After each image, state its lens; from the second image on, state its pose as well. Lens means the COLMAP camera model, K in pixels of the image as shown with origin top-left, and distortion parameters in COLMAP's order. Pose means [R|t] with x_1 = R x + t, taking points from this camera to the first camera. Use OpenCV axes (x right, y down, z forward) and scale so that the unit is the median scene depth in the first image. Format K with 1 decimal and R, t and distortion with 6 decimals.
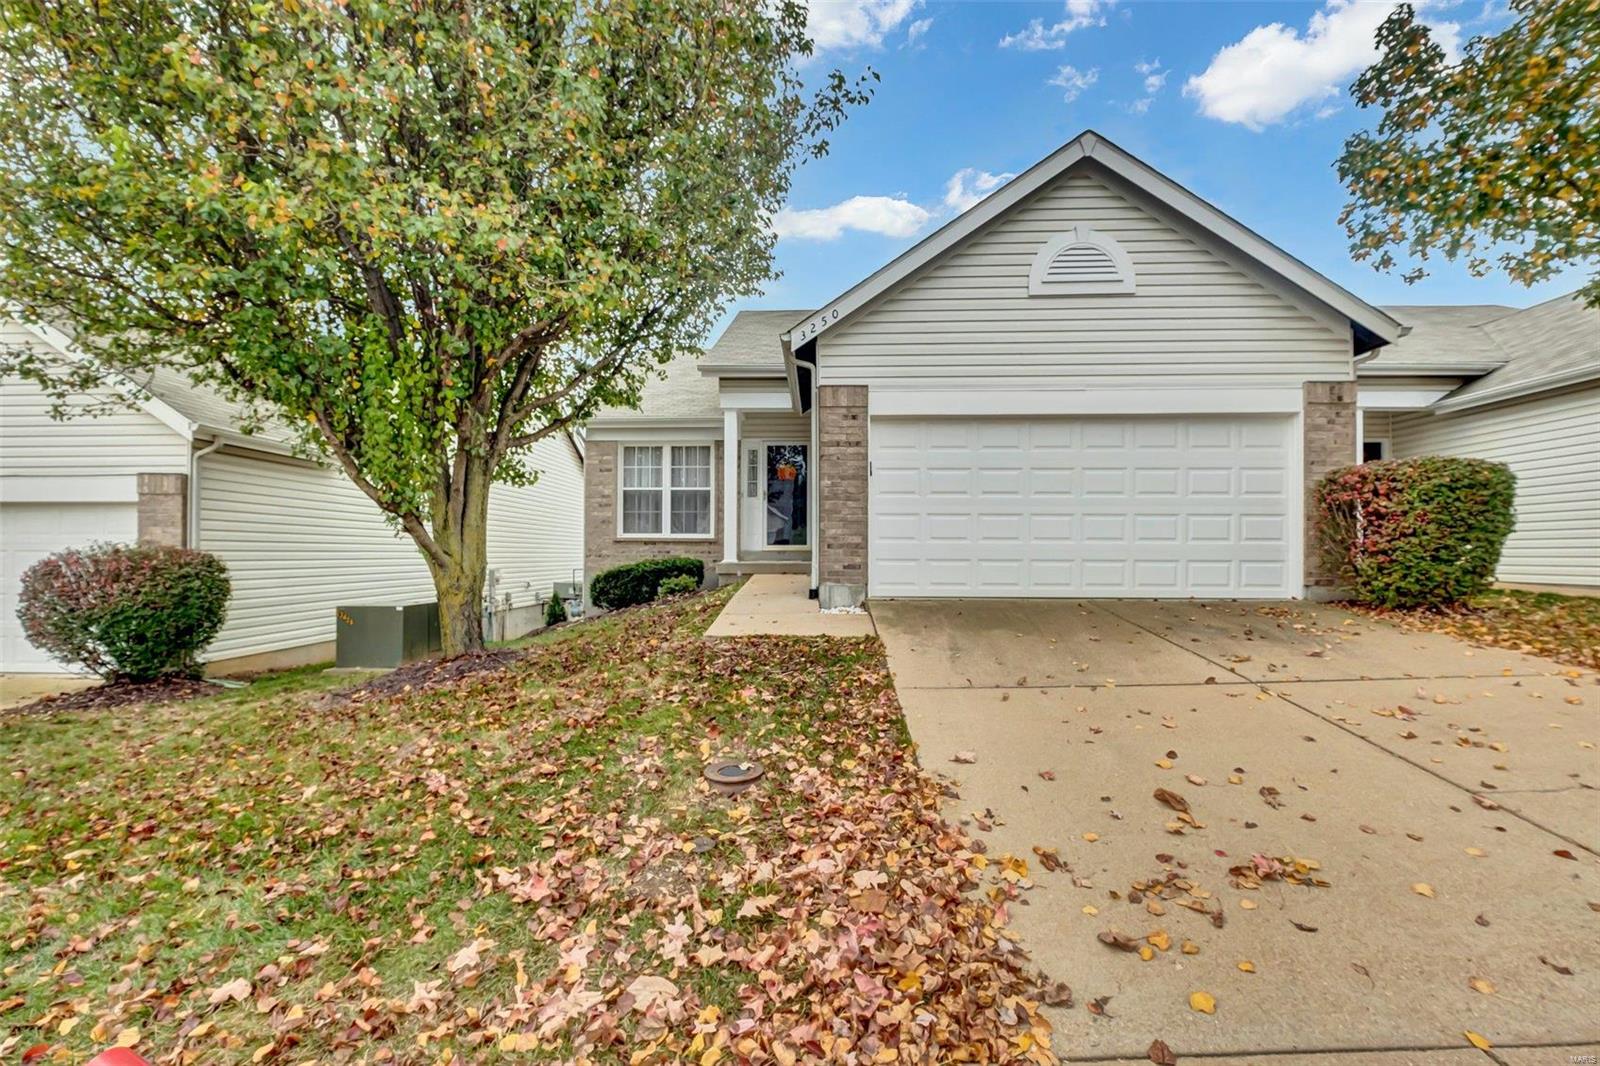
lens RADIAL K [[686.6, 0, 799.7], [0, 686.6, 542.5], [0, 0, 1]] dist [-0.002086, -0.000393]
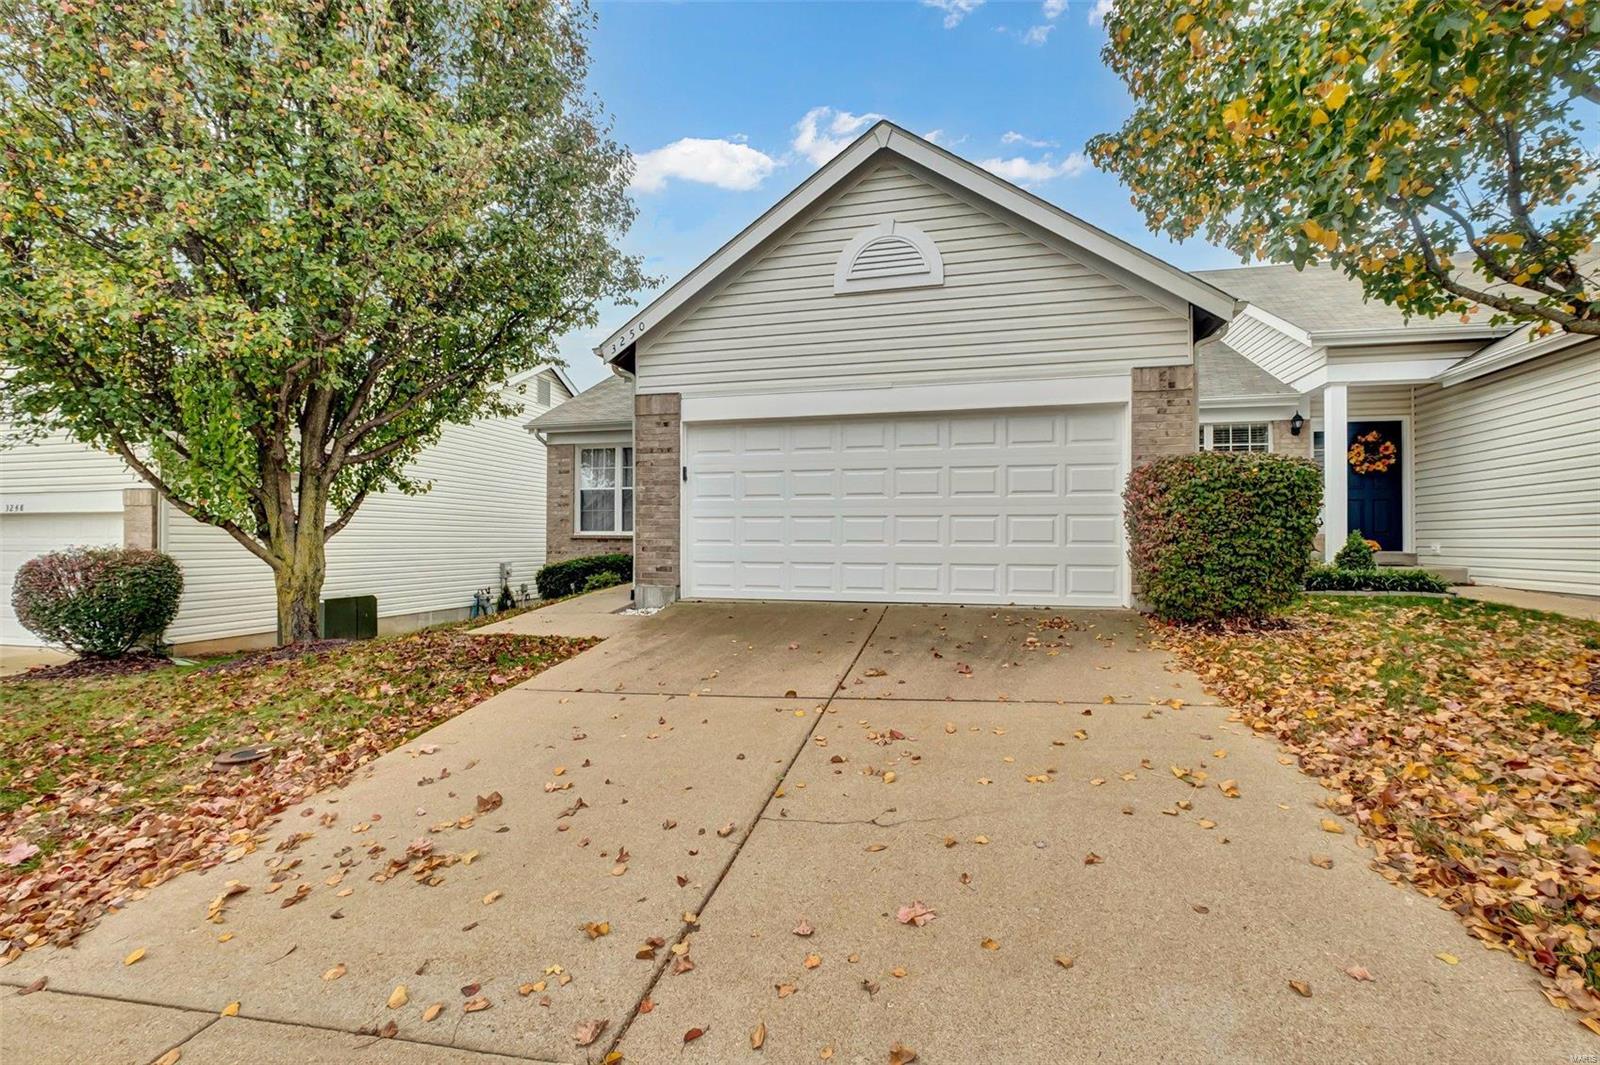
lens RADIAL K [[703.1, 0, 800.0], [0, 703.1, 532.5], [0, 0, 1]] dist [-0.000354, -0.000122]
pose [[0.980098, -0.003472, -0.198485, 0.487042], [0.004097, 0.999988, 0.002739, -0.021624], [0.198473, -0.003497, 0.980100, 0.001270]]
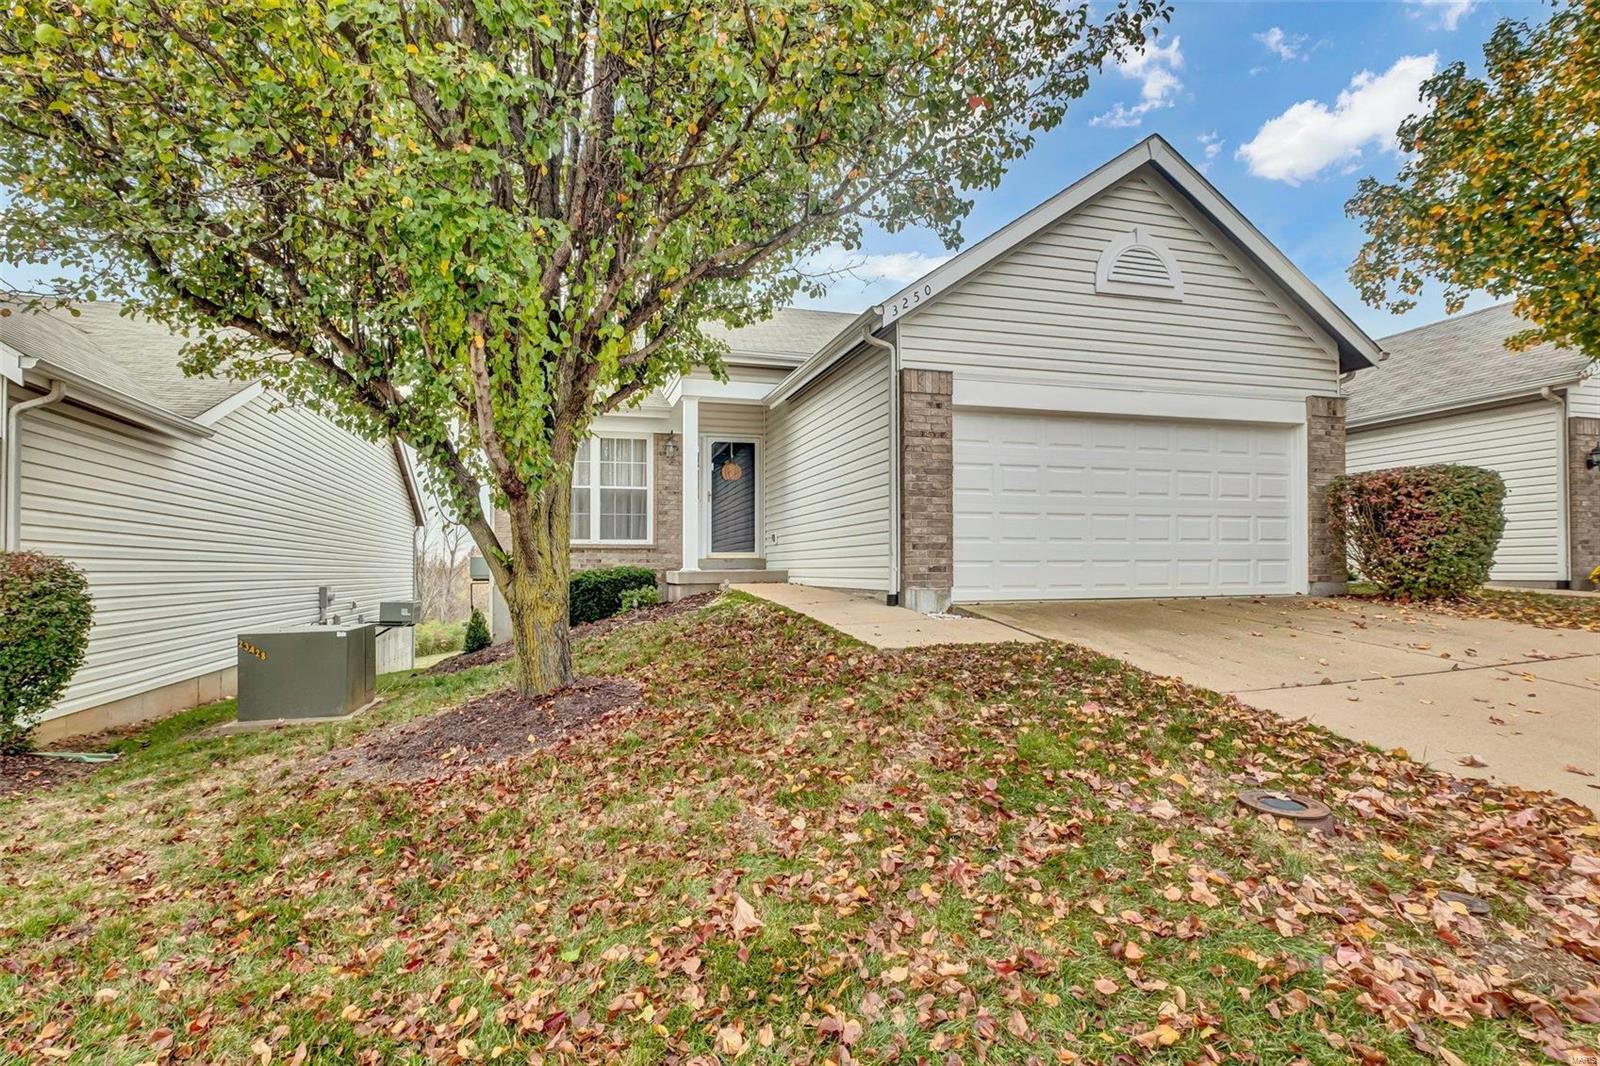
lens RADIAL K [[698.5, 0, 778.9], [0, 698.5, 555.6], [0, 0, 1]] dist [0.000160, 0.000028]
pose [[0.959549, -0.004885, 0.281501, -0.388667], [0.005829, 0.999980, -0.002516, 0.018534], [-0.281483, 0.004055, 0.959558, 0.166927]]
